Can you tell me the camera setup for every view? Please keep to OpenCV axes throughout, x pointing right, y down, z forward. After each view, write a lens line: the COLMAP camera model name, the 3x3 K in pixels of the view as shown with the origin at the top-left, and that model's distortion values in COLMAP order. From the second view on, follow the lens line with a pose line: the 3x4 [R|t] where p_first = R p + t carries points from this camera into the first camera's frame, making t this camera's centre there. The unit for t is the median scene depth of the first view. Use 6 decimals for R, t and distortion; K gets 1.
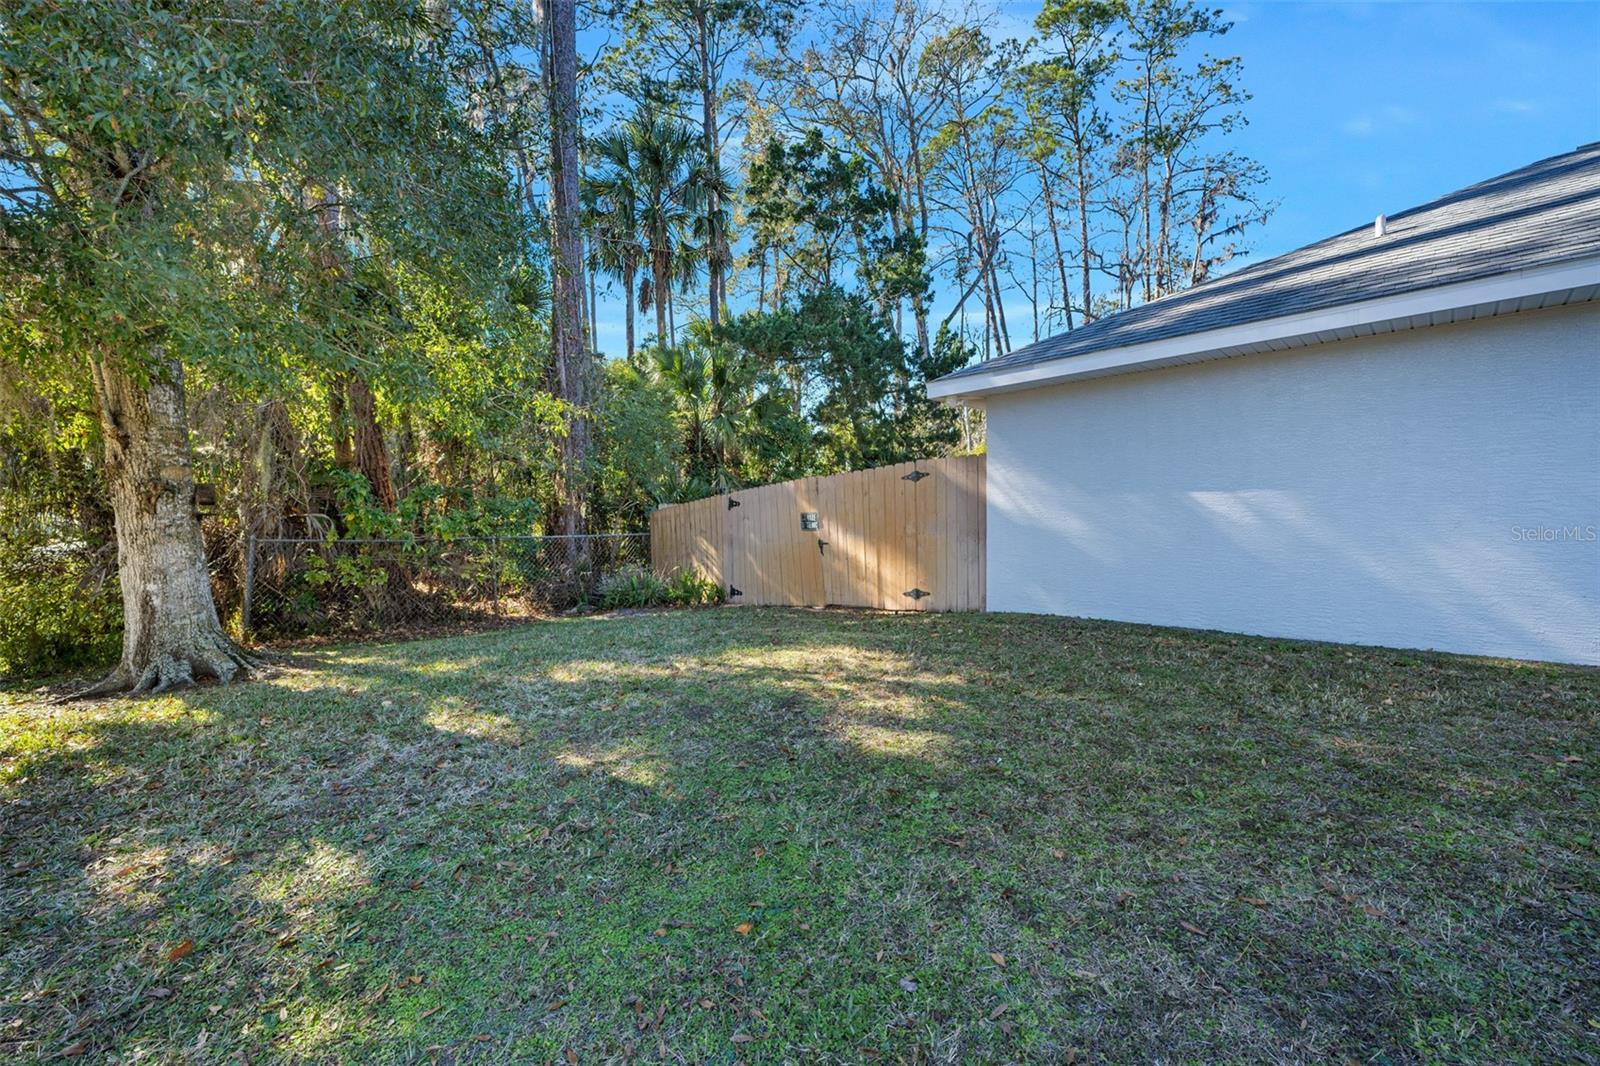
lens RADIAL K [[654.4, 0, 800.0], [0, 654.4, 537.1], [0, 0, 1]] dist [-0.011593, 0.000020]
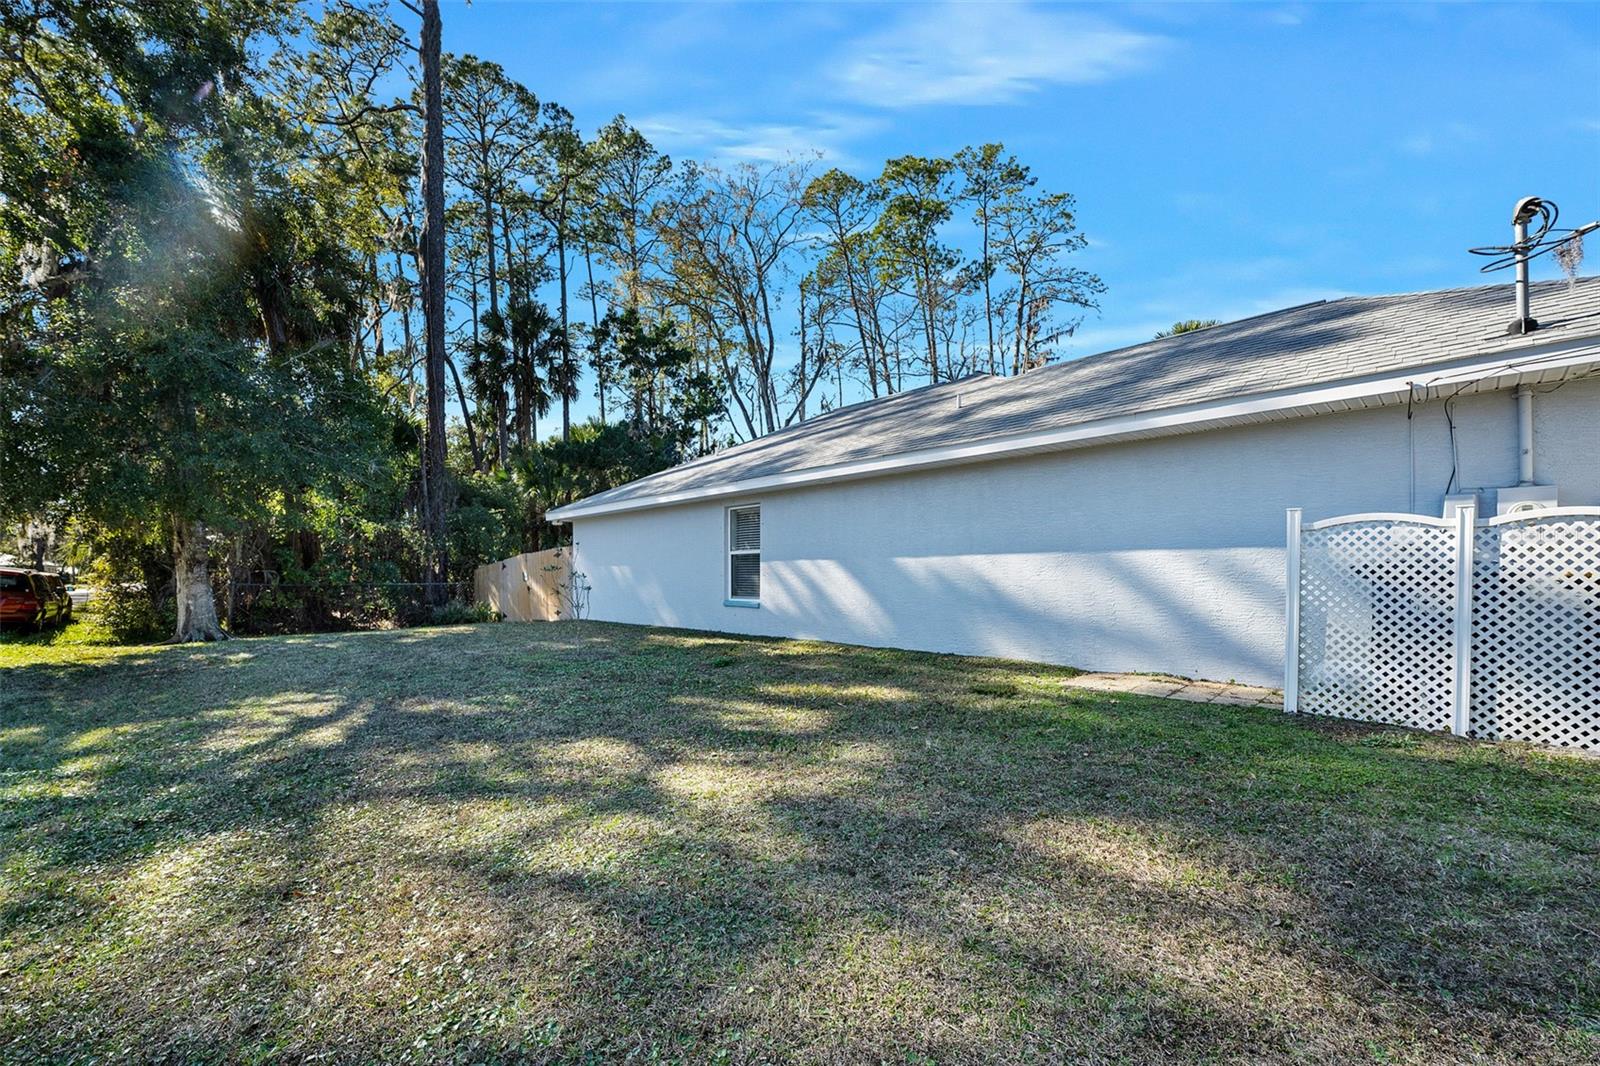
lens RADIAL K [[654.4, 0, 794.7], [0, 654.4, 570.4], [0, 0, 1]] dist [-0.011593, 0.000020]
pose [[0.999962, 0.007823, 0.003784, 0.907880], [-0.007707, 0.999525, -0.029827, 0.009327], [-0.004016, 0.029797, 0.999548, -1.041361]]
